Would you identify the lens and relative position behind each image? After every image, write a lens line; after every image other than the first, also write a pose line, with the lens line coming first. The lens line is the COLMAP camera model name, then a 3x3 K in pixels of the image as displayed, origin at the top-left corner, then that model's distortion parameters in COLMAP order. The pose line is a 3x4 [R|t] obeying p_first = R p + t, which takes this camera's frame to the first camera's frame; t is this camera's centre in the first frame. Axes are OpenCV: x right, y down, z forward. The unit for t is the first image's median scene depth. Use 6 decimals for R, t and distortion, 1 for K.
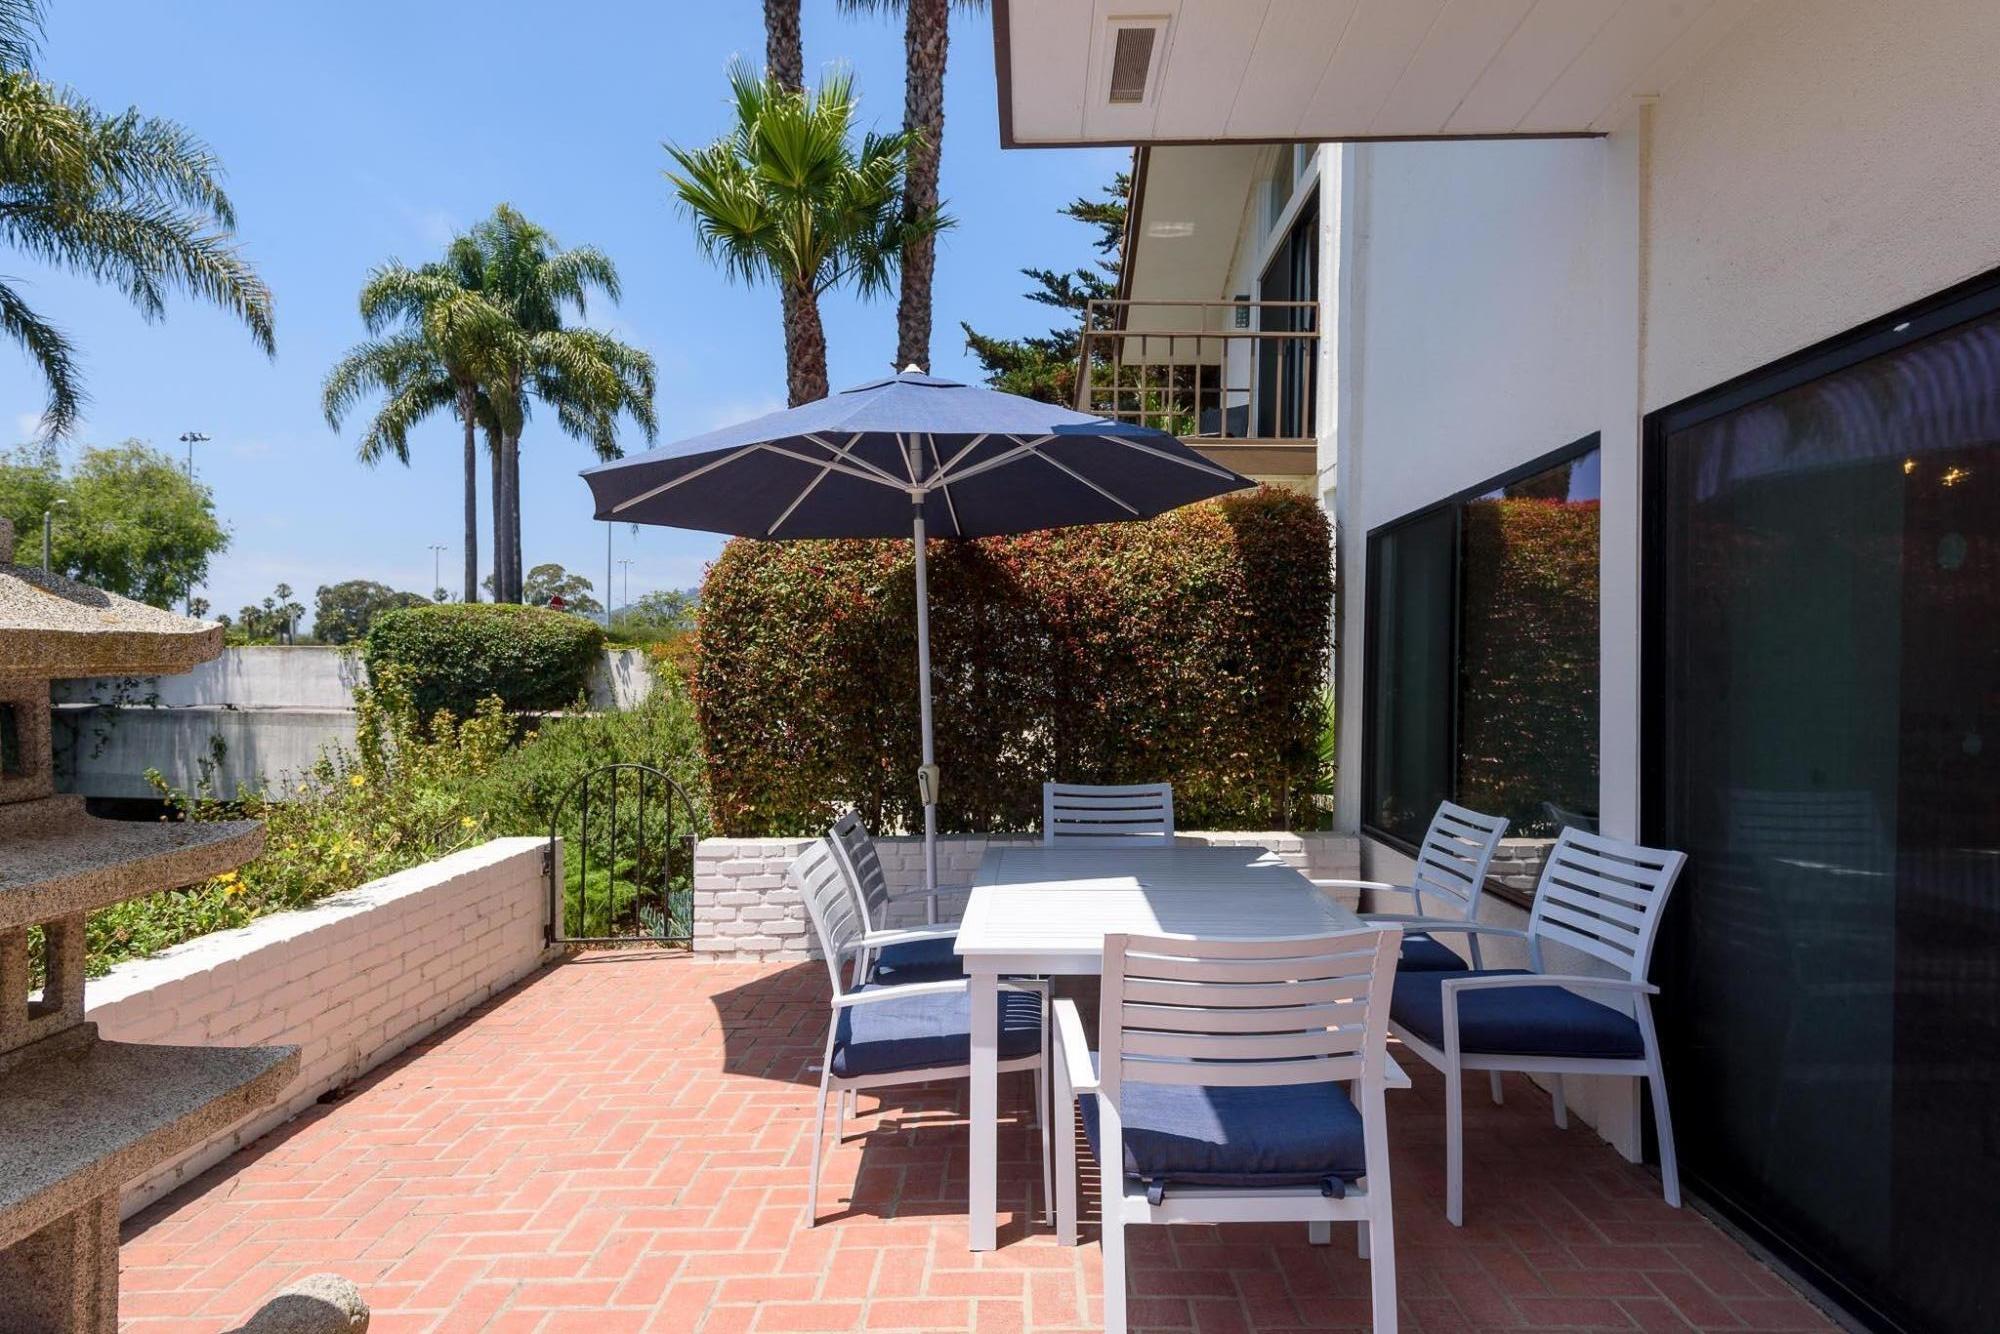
lens RADIAL K [[1129.5, 0, 1000.0], [0, 1129.5, 667.0], [0, 0, 1]] dist [0.047753, -0.049538]
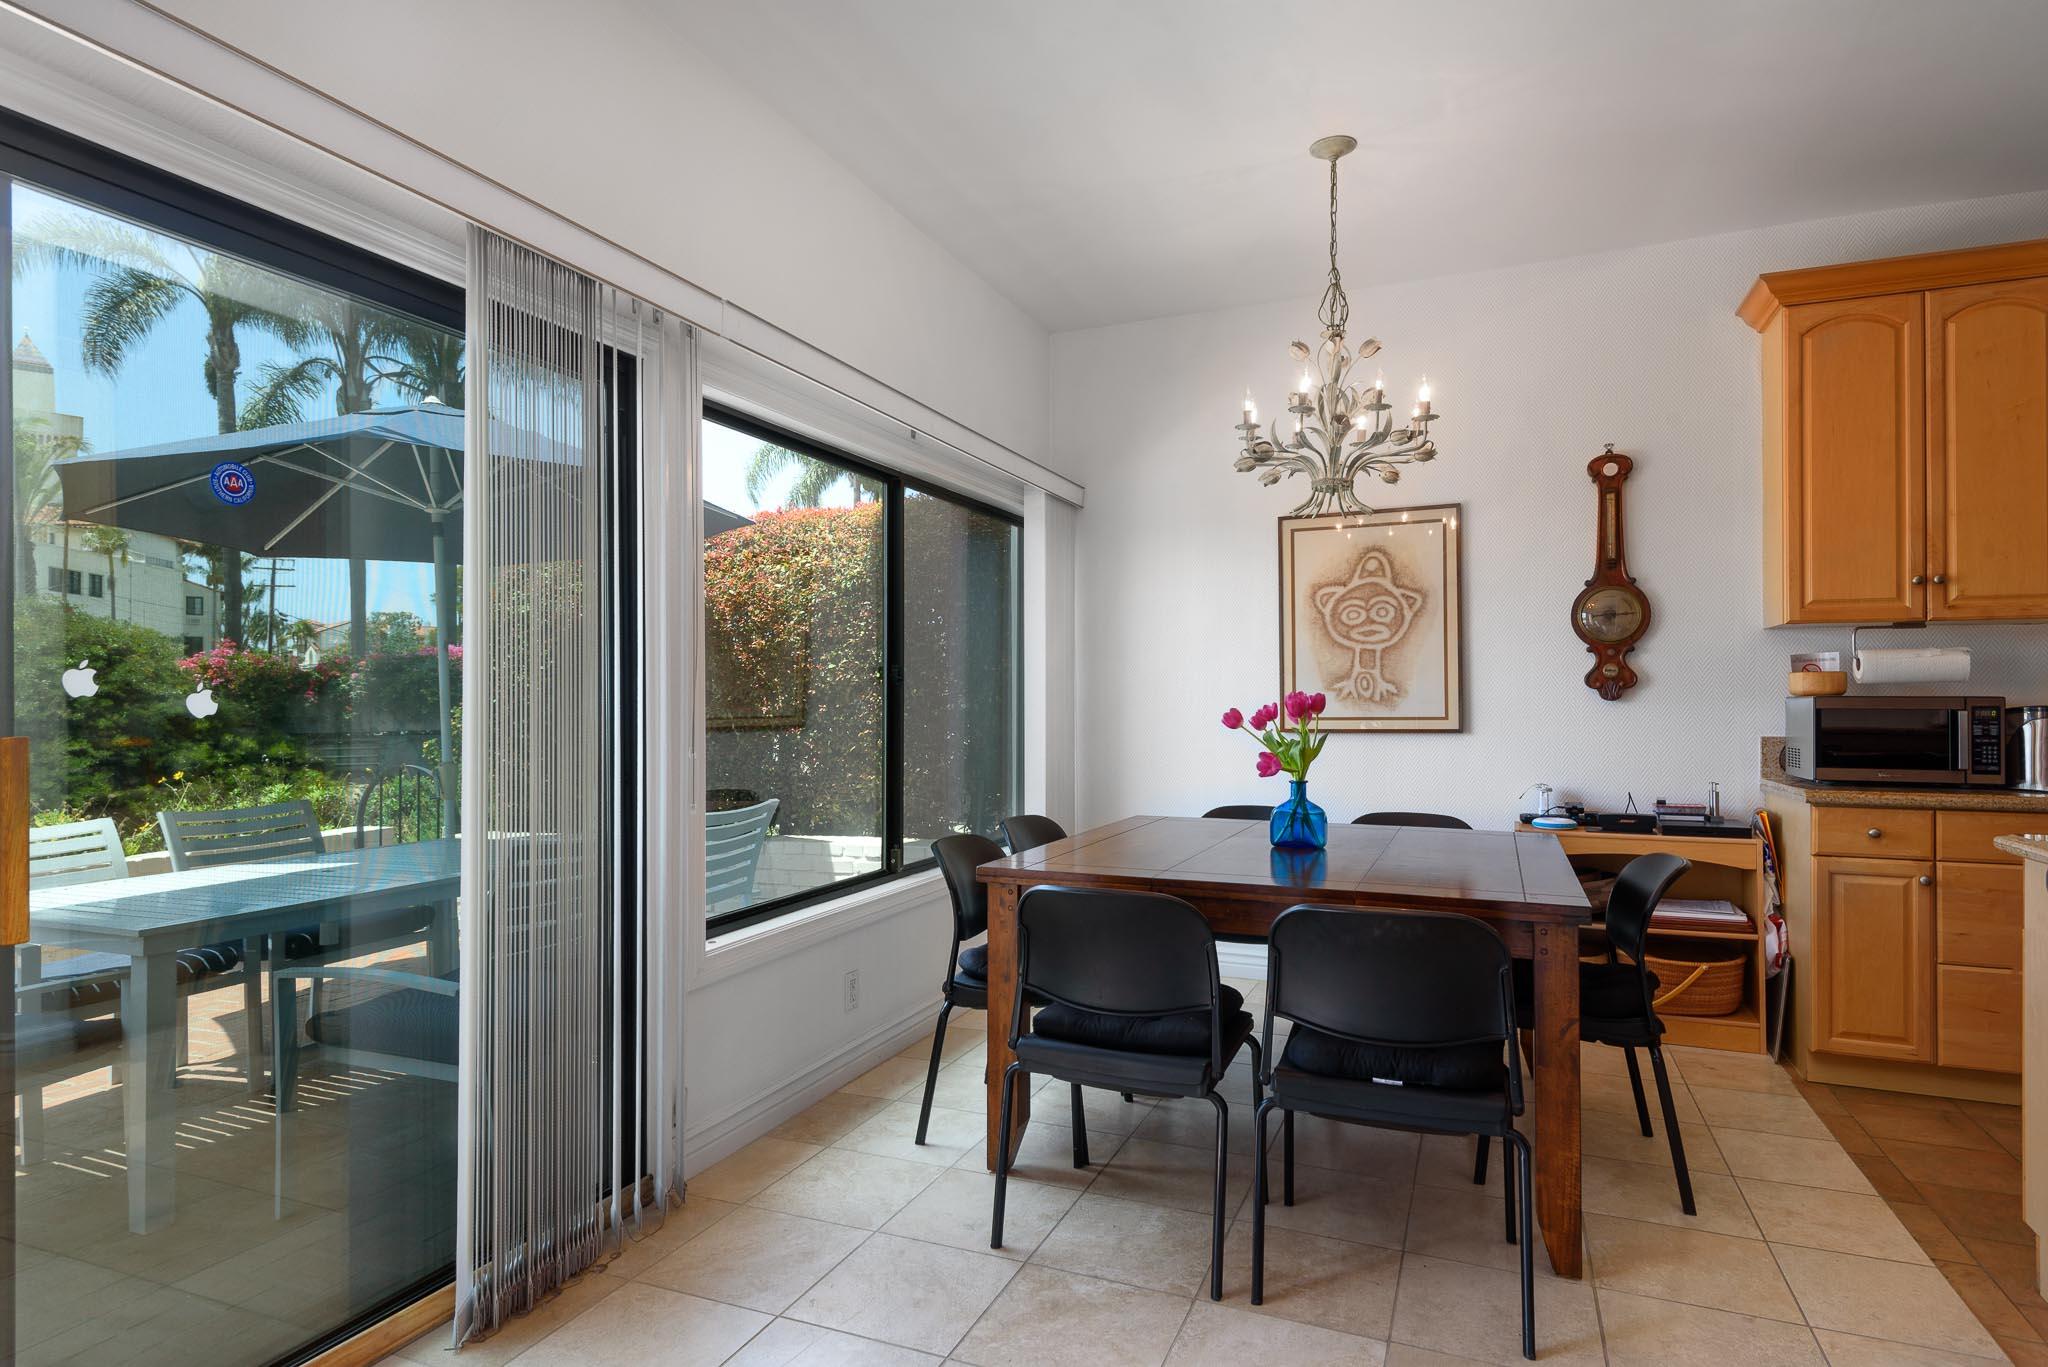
lens RADIAL K [[1099.5, 0, 1024.0], [0, 1099.5, 683.5], [0, 0, 1]] dist [0.032968, -0.017698]
pose [[0.926857, -0.025050, -0.374579, 0.661470], [0.020542, 0.999661, -0.016022, 0.030370], [0.374853, 0.007155, 0.927057, 0.171106]]
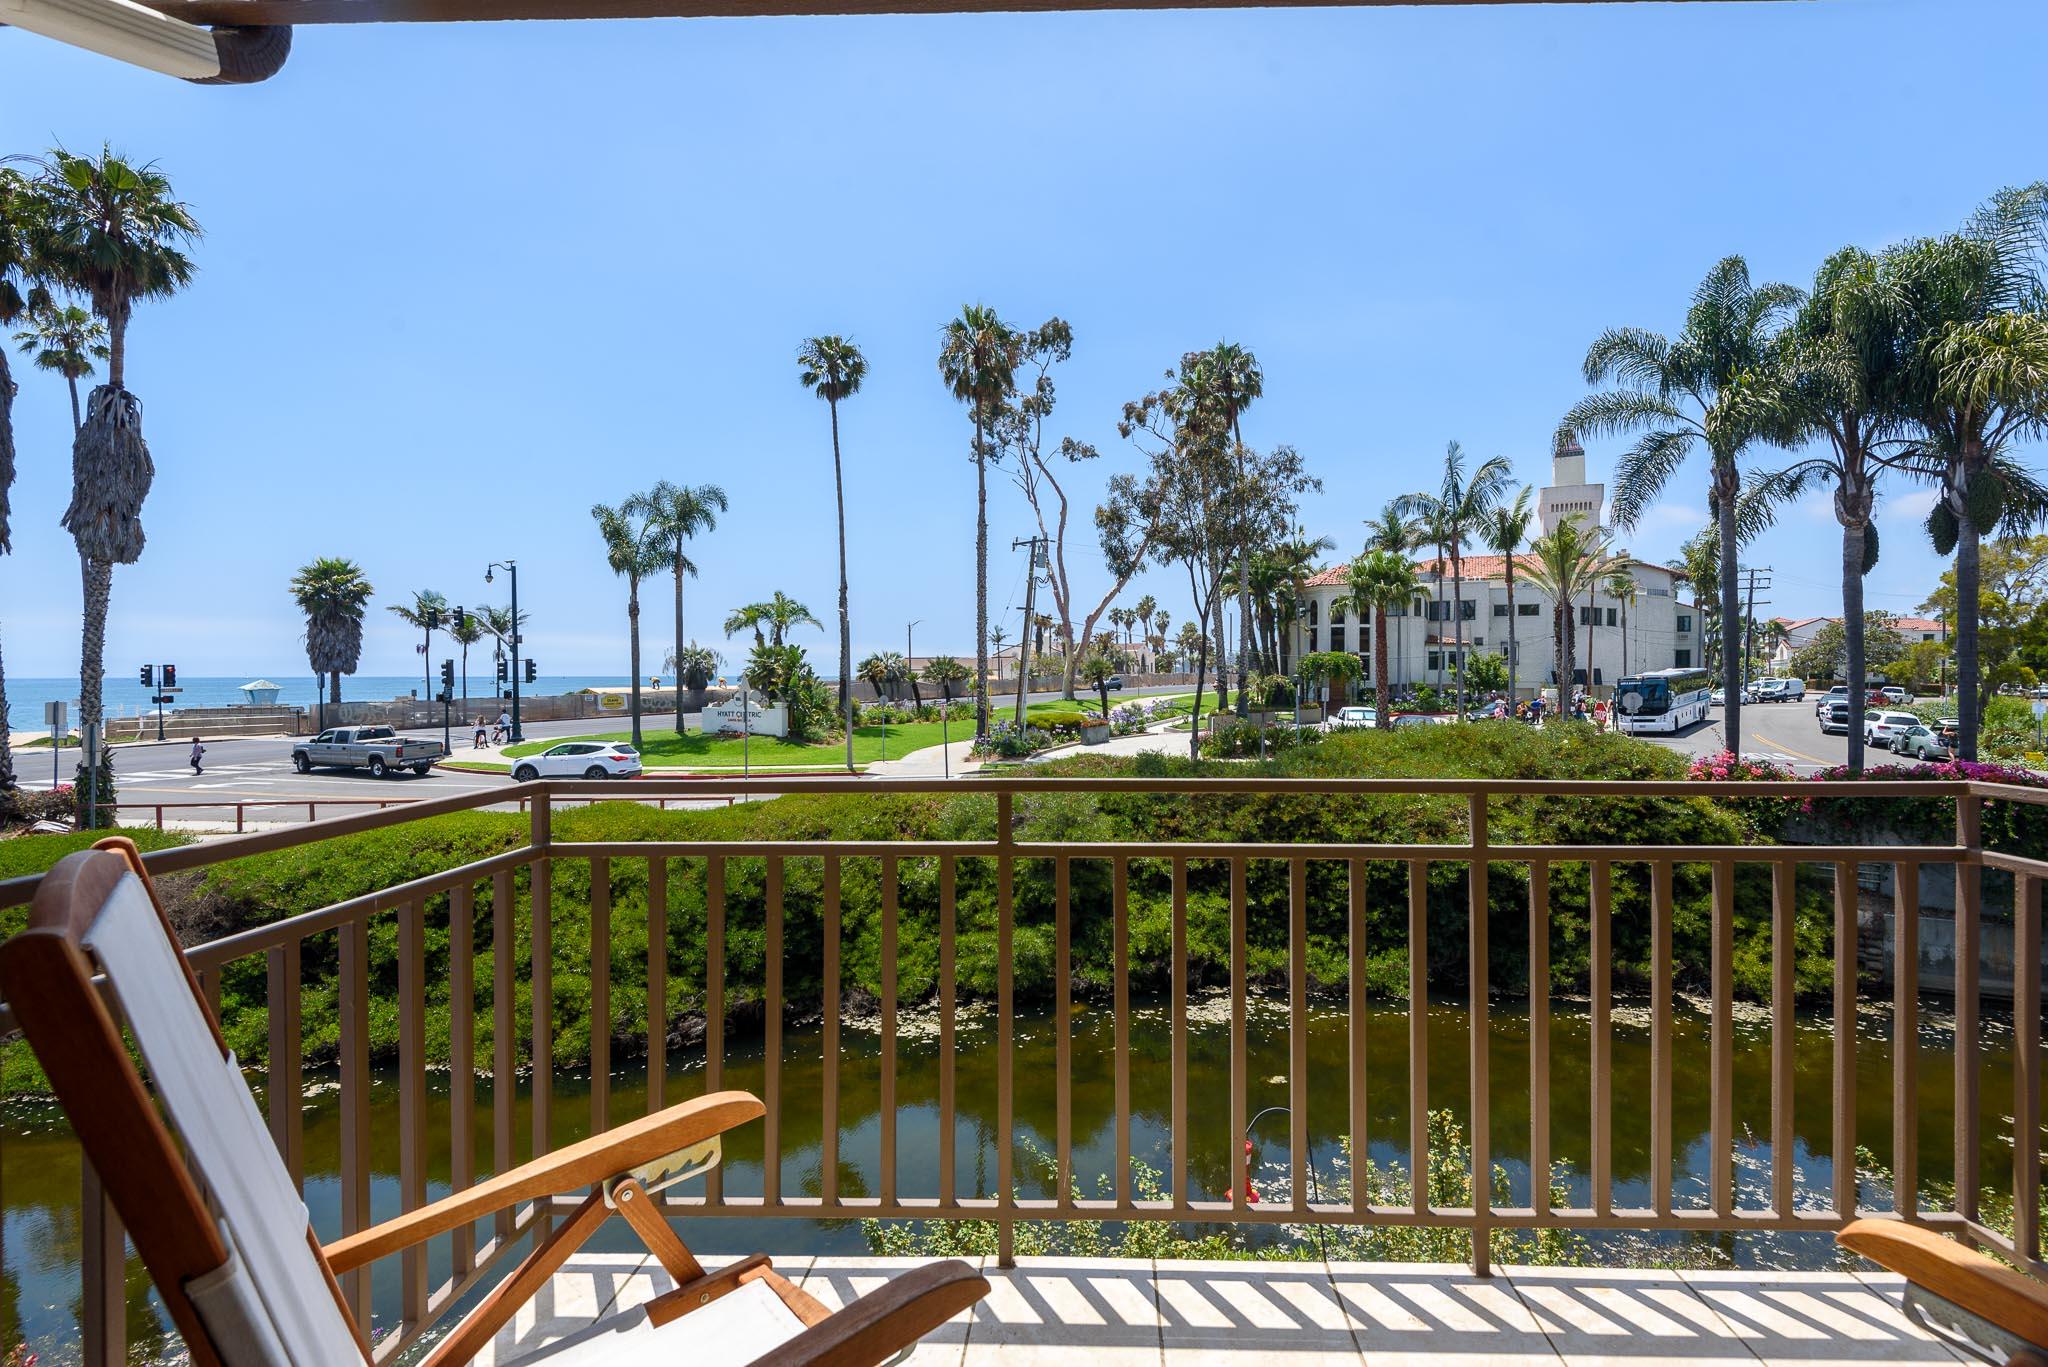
lens RADIAL K [[950.3, 0, 1073.2], [0, 950.3, 668.8], [0, 0, 1]] dist [0.019124, -0.021922]
pose [[-0.016274, -0.000446, -0.999867, 0.320655], [0.007252, 0.999974, -0.000564, -0.522499], [0.999841, -0.007260, -0.016270, 0.295376]]
